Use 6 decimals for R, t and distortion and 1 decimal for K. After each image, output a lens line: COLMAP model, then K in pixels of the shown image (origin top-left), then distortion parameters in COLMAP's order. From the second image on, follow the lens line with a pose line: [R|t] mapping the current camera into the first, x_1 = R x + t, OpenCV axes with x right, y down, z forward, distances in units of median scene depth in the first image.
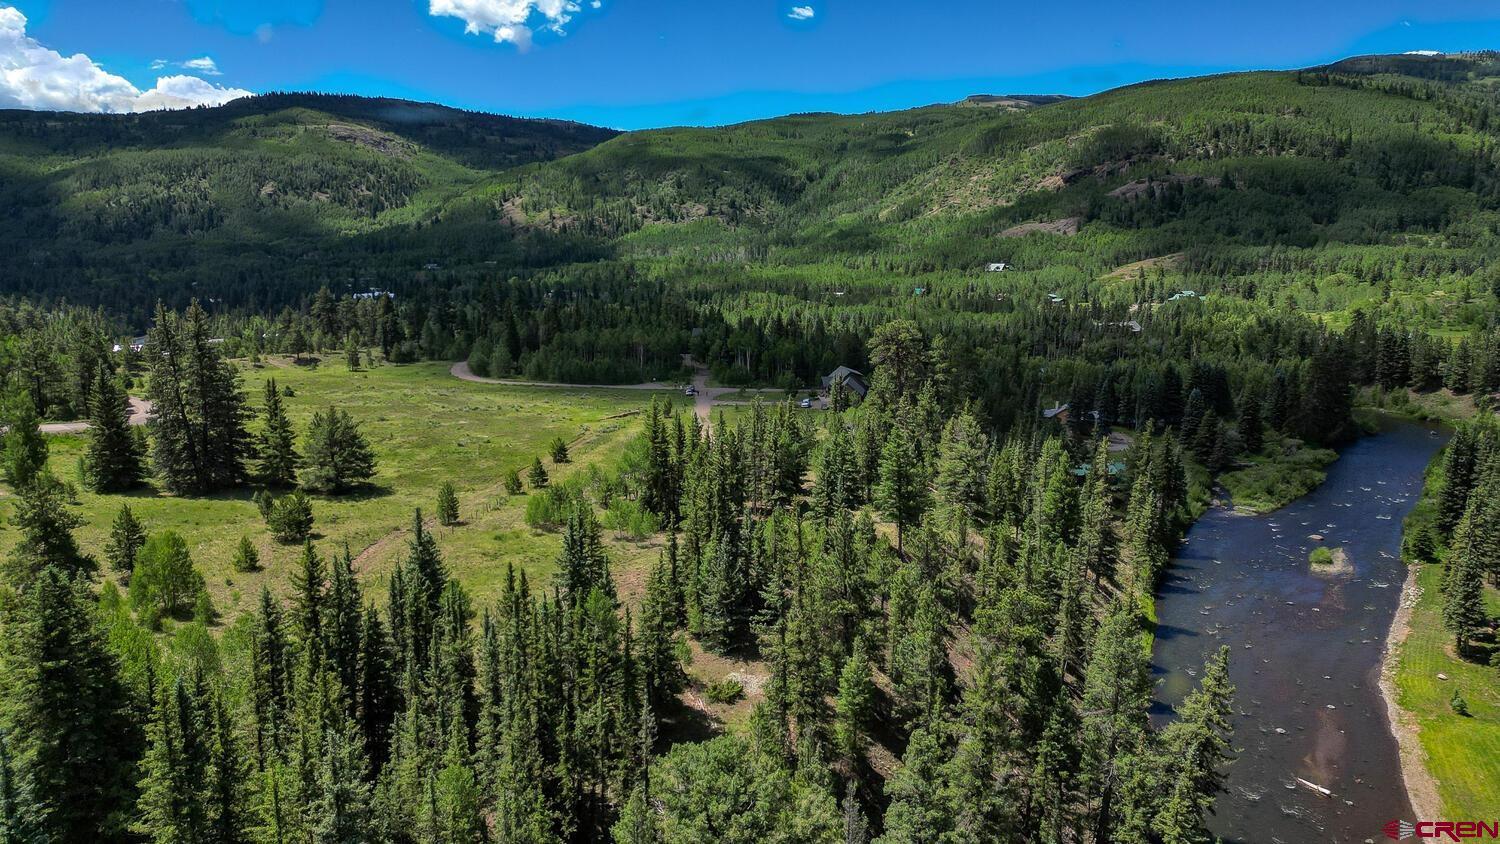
lens RADIAL K [[1027.3, 0, 744.0], [0, 1027.3, 421.9], [0, 0, 1]] dist [0.067422, -0.049283]
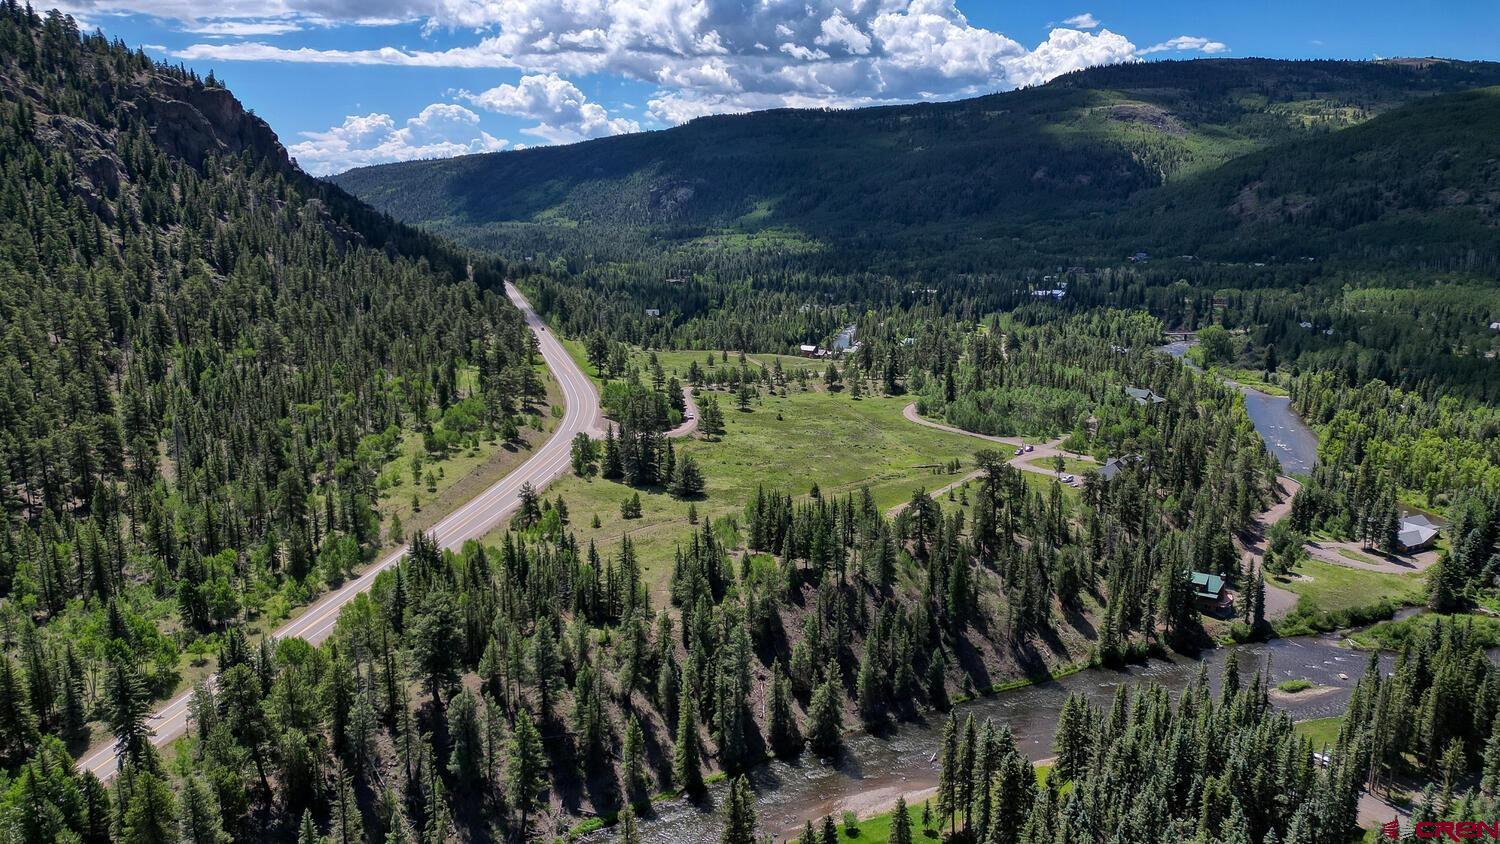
lens RADIAL K [[1027.3, 0, 759.1], [0, 1027.3, 413.6], [0, 0, 1]] dist [0.067422, -0.049283]
pose [[0.726614, 0.142549, -0.672095, 0.431152], [-0.108593, 0.989771, 0.092525, -0.120039], [0.678410, 0.005755, 0.734661, -0.168081]]
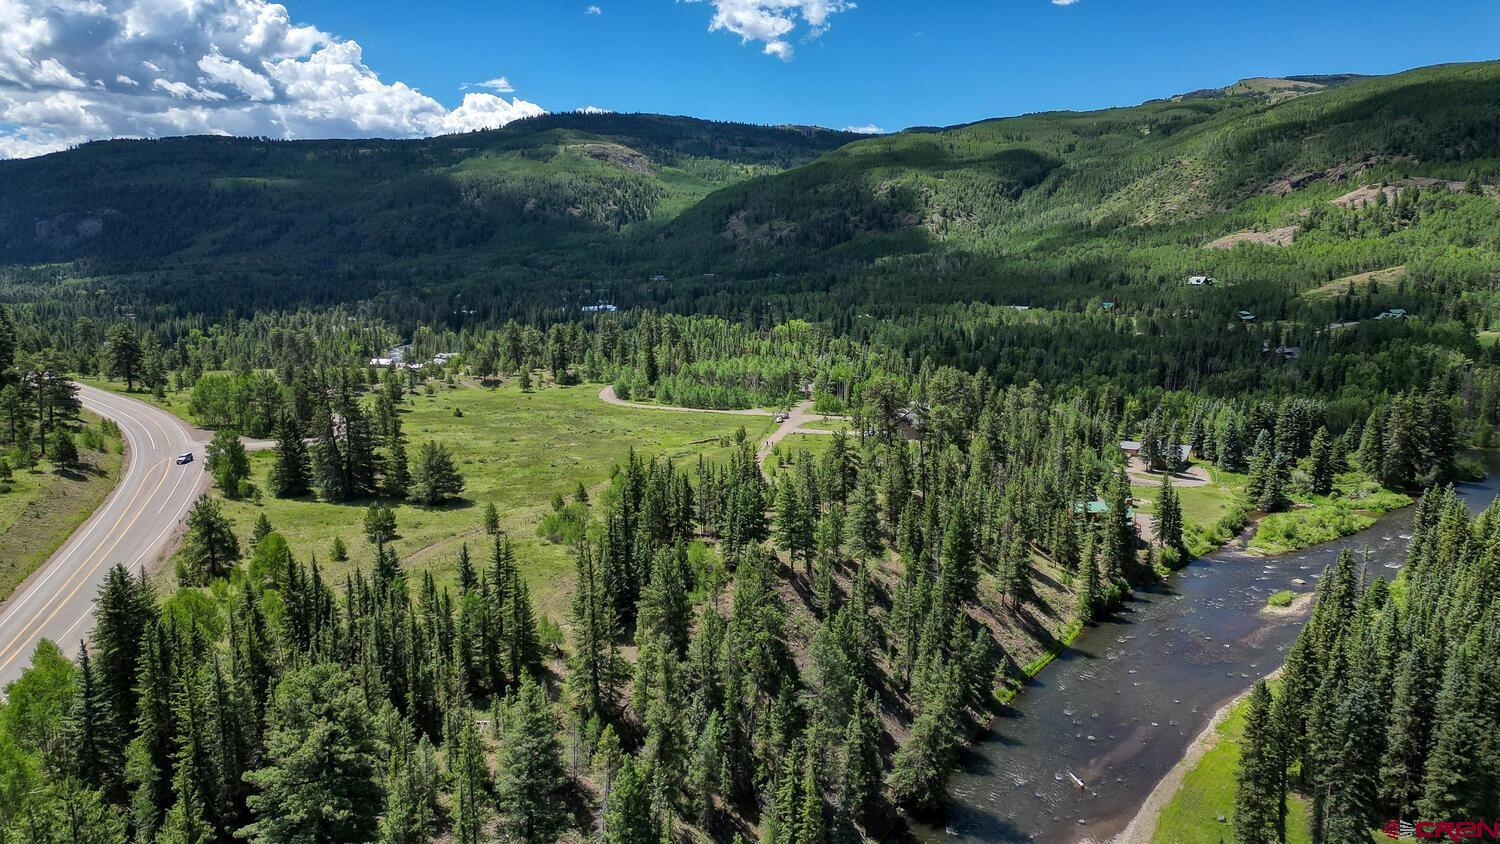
lens RADIAL K [[1027.3, 0, 753.6], [0, 1027.3, 425.8], [0, 0, 1]] dist [0.067422, -0.049283]
pose [[0.973499, 0.029347, -0.226802, 0.123873], [-0.027691, 0.999562, 0.010482, -0.023135], [0.227010, -0.003924, 0.973885, -0.087632]]
